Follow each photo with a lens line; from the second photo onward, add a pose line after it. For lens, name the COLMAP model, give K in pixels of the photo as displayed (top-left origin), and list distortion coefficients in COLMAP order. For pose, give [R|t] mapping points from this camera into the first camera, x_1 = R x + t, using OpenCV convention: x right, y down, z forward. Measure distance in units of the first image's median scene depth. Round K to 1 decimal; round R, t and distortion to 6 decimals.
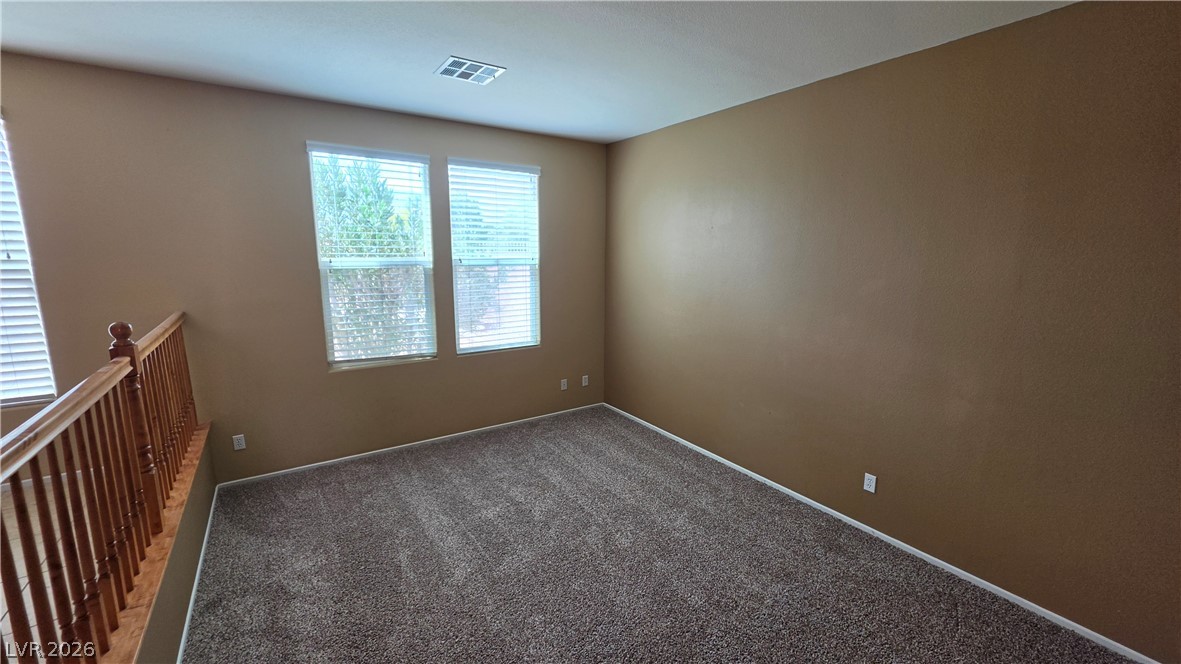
lens RADIAL K [[478.8, 0, 592.9], [0, 478.8, 331.5], [0, 0, 1]] dist [0.002526, 0.000133]
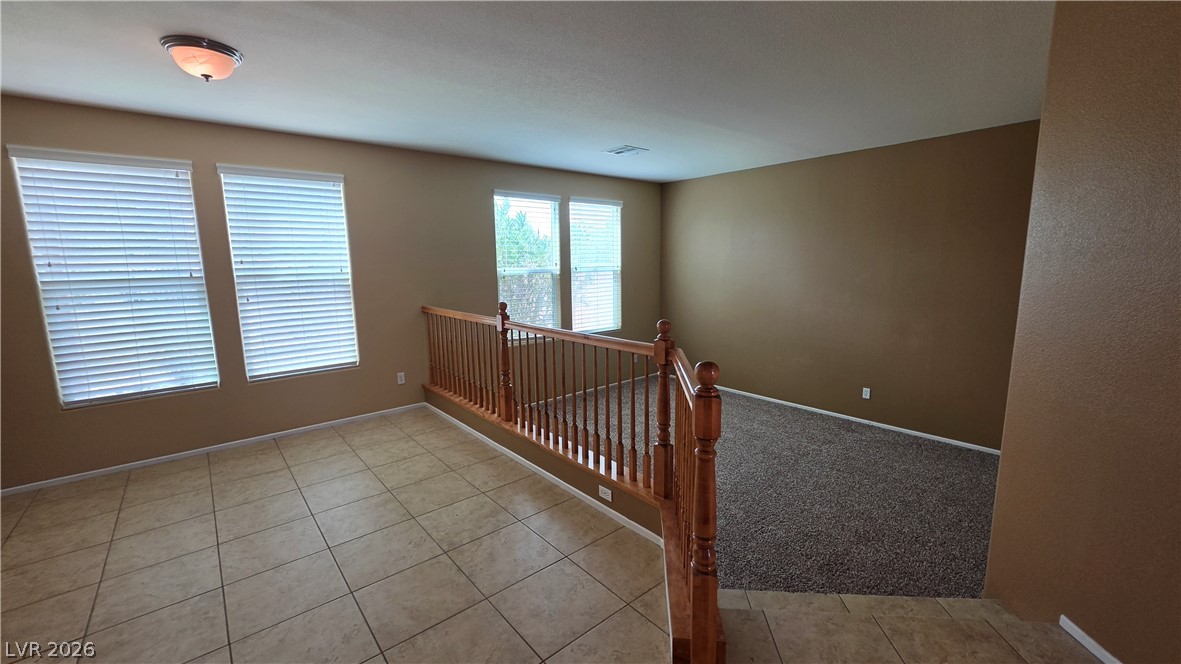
lens RADIAL K [[478.8, 0, 591.4], [0, 478.8, 330.3], [0, 0, 1]] dist [0.002526, 0.000133]
pose [[0.993785, -0.036127, 0.105294, -0.390921], [0.038565, 0.999031, -0.021213, 0.066495], [-0.104426, 0.025142, 0.994215, -0.409201]]
